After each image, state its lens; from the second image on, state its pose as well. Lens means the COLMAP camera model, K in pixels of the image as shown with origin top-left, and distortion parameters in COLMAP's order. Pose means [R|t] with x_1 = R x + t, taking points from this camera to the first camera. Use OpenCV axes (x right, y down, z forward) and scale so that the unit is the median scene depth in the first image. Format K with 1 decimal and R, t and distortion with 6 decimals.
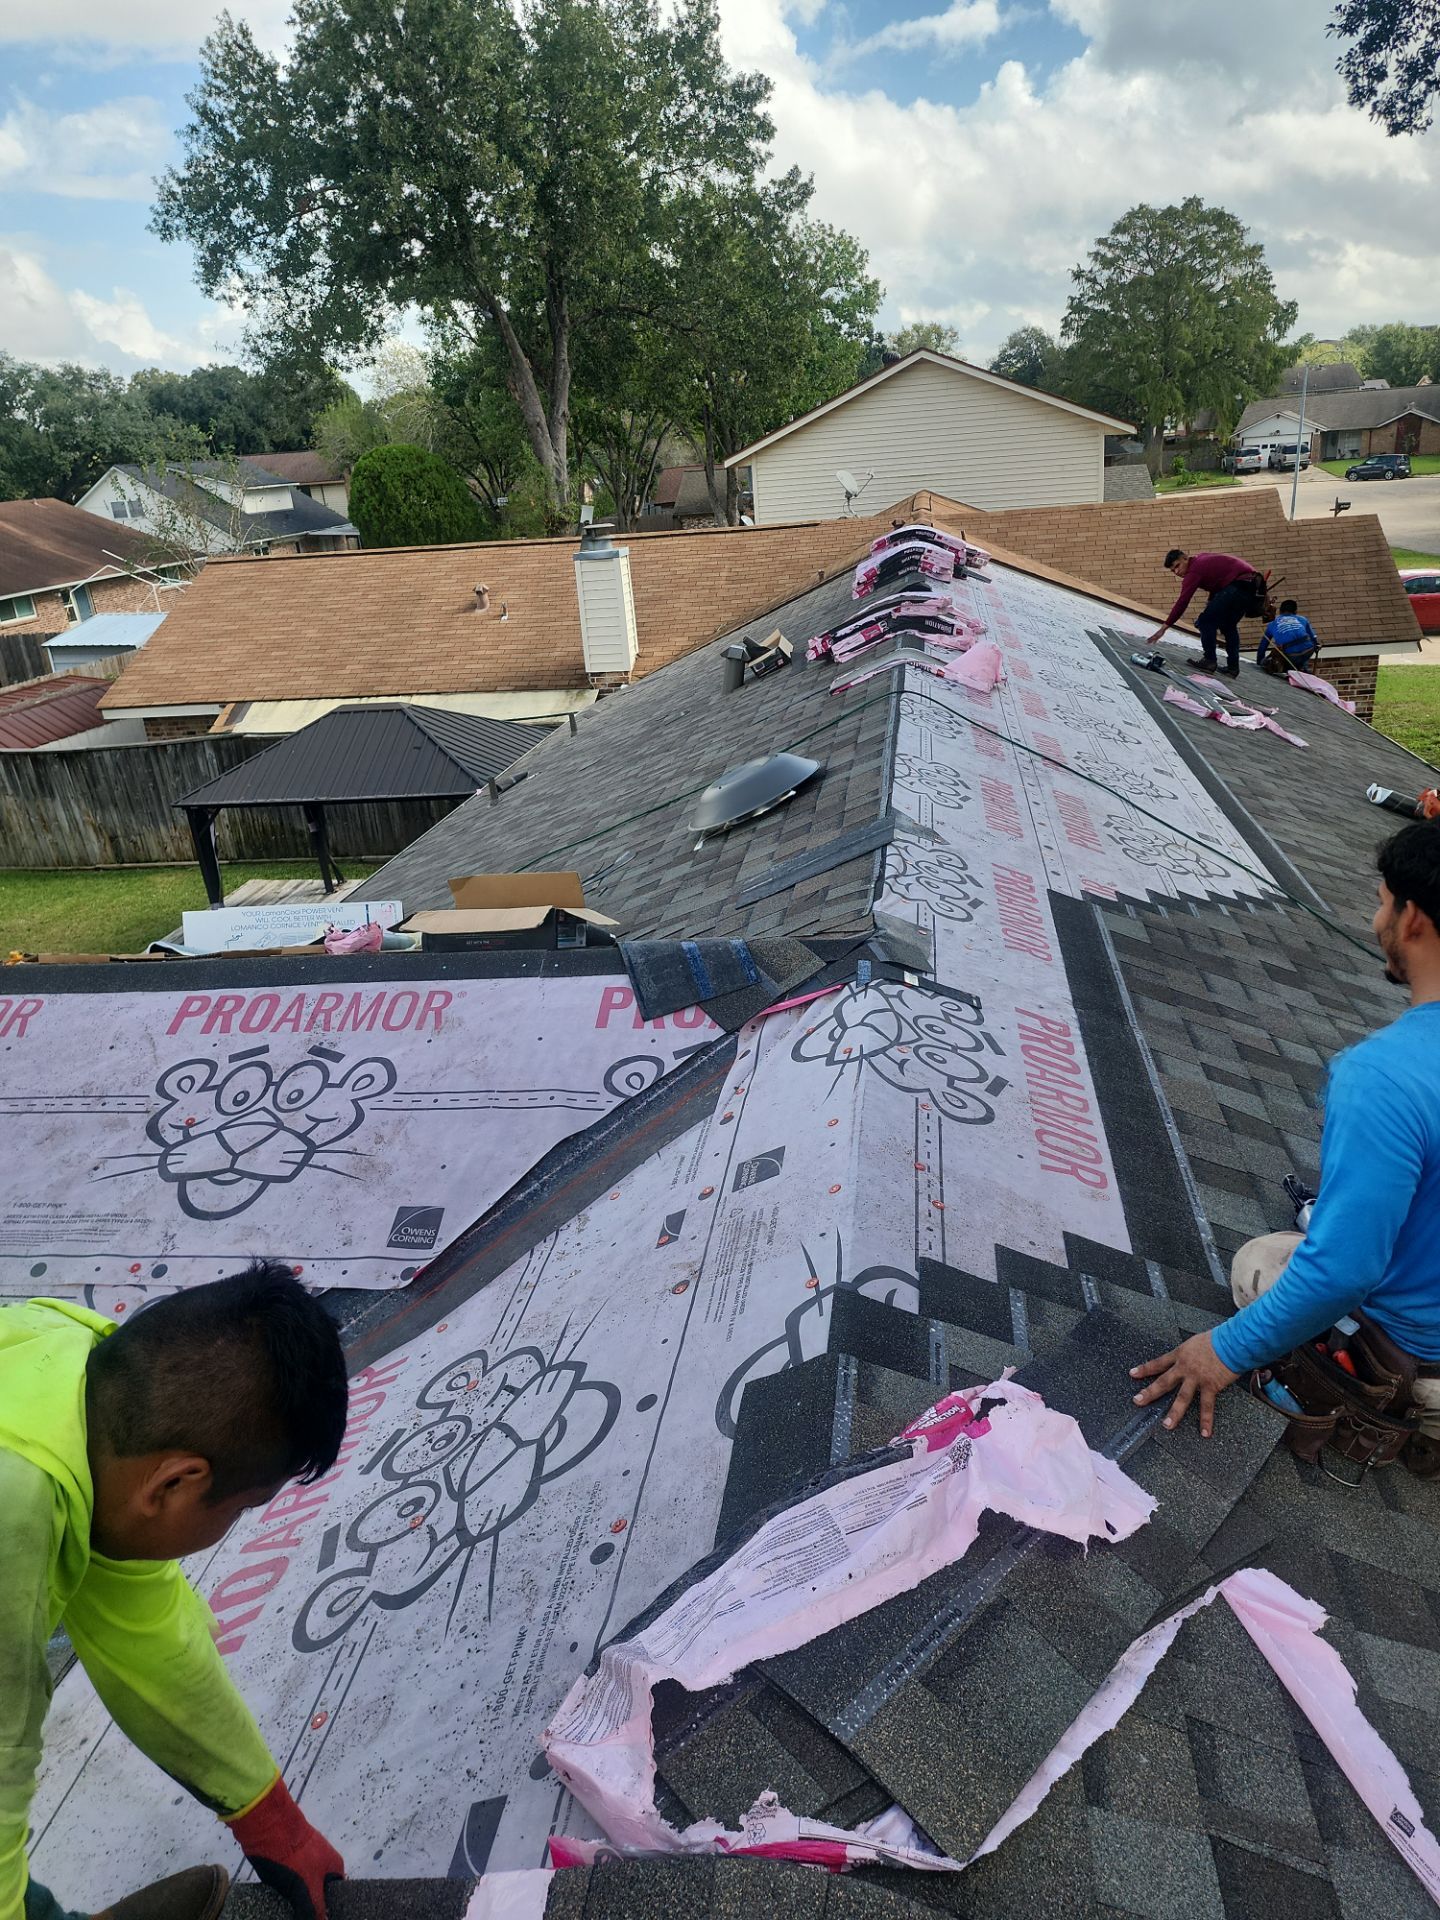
lens RADIAL K [[1375.4, 0, 678.3], [0, 1375.4, 953.3], [0, 0, 1]] dist [0.119203, -0.091461]
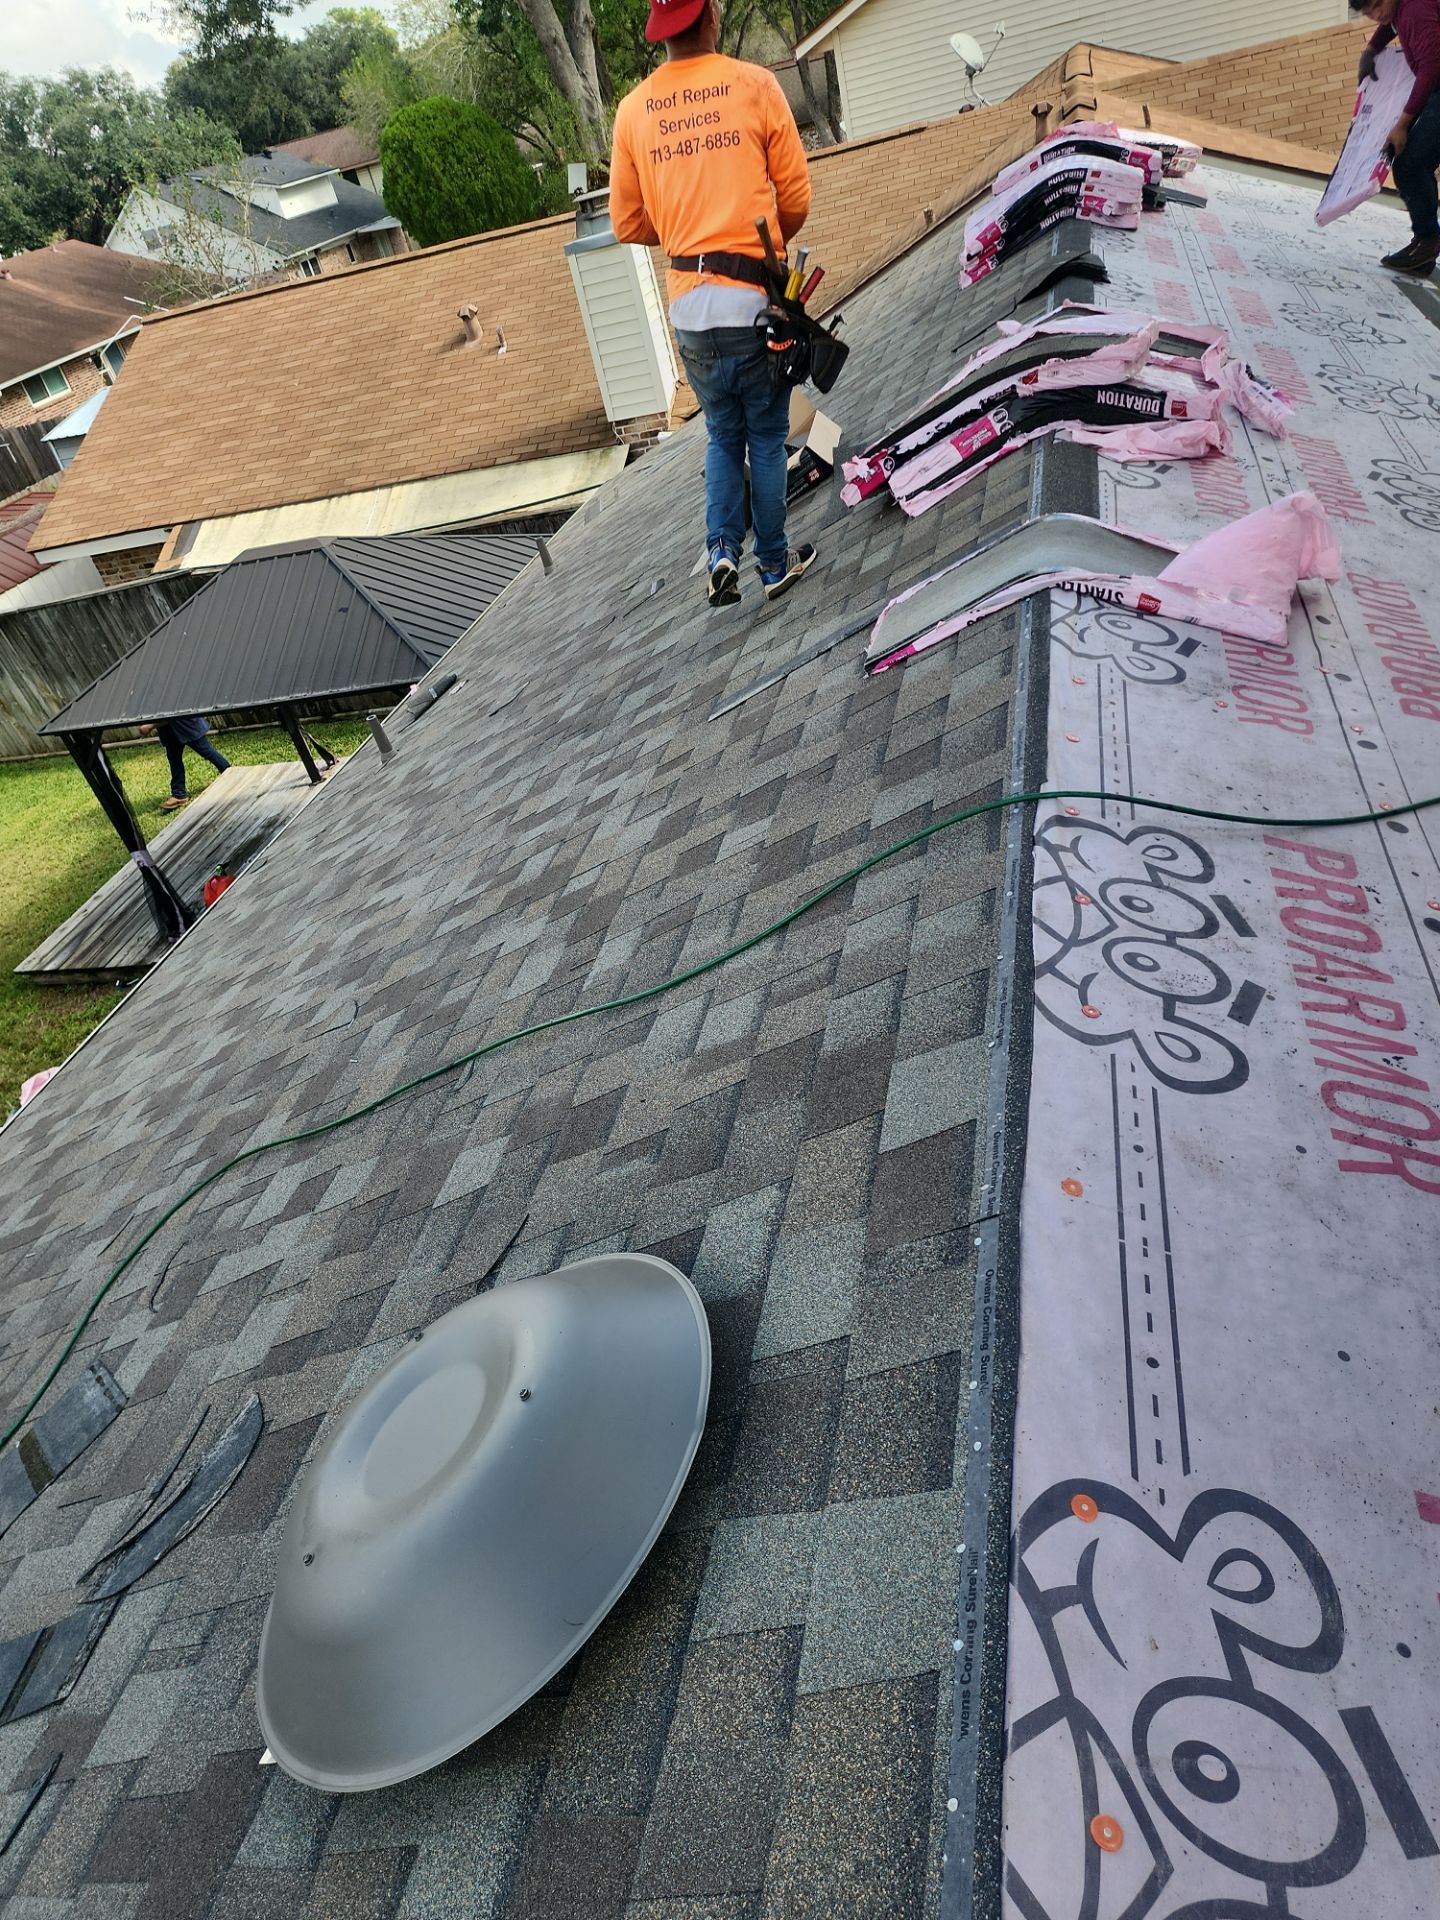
lens RADIAL K [[1375.4, 0, 678.3], [0, 1375.4, 953.3], [0, 0, 1]] dist [0.119203, -0.091461]
pose [[0.985204, -0.097804, -0.140739, 0.040243], [0.126244, 0.969519, 0.209986, -0.077137], [0.115911, -0.224647, 0.967522, 0.222529]]
